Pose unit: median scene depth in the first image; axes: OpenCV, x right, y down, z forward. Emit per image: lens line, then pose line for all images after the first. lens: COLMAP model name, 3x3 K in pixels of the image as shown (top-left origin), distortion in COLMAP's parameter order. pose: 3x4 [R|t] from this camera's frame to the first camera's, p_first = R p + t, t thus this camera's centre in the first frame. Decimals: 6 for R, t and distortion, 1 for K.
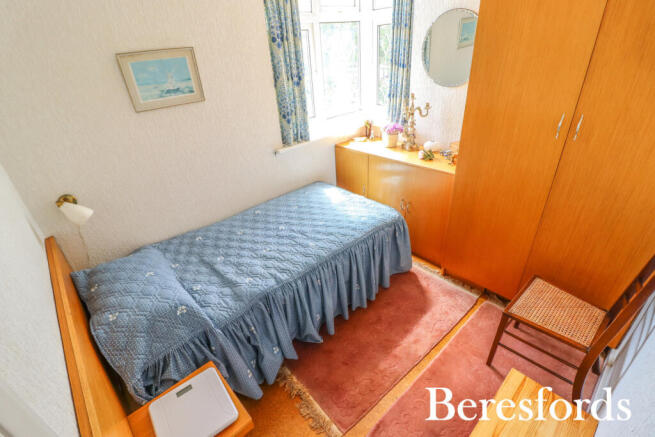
lens RADIAL K [[311.8, 0, 325.9], [0, 311.8, 217.9], [0, 0, 1]] dist [-0.001605, -0.012614]
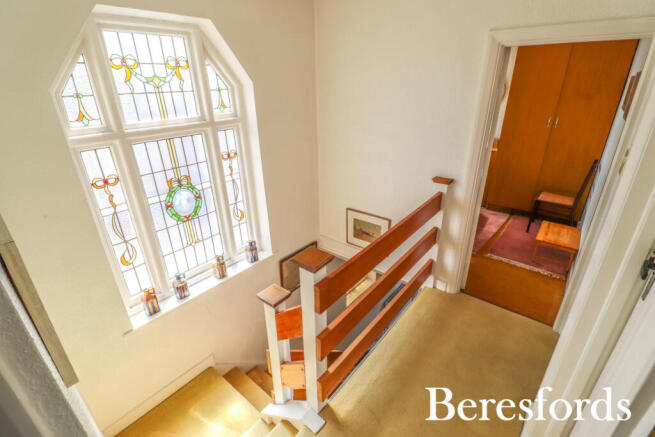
lens RADIAL K [[307.2, 0, 326.4], [0, 307.2, 213.8], [0, 0, 1]] dist [0.002930, -0.017905]
pose [[0.988926, -0.014971, 0.147655, -1.063563], [0.031327, 0.993540, -0.109075, 0.492999], [-0.145068, 0.112493, 0.983006, -0.817315]]
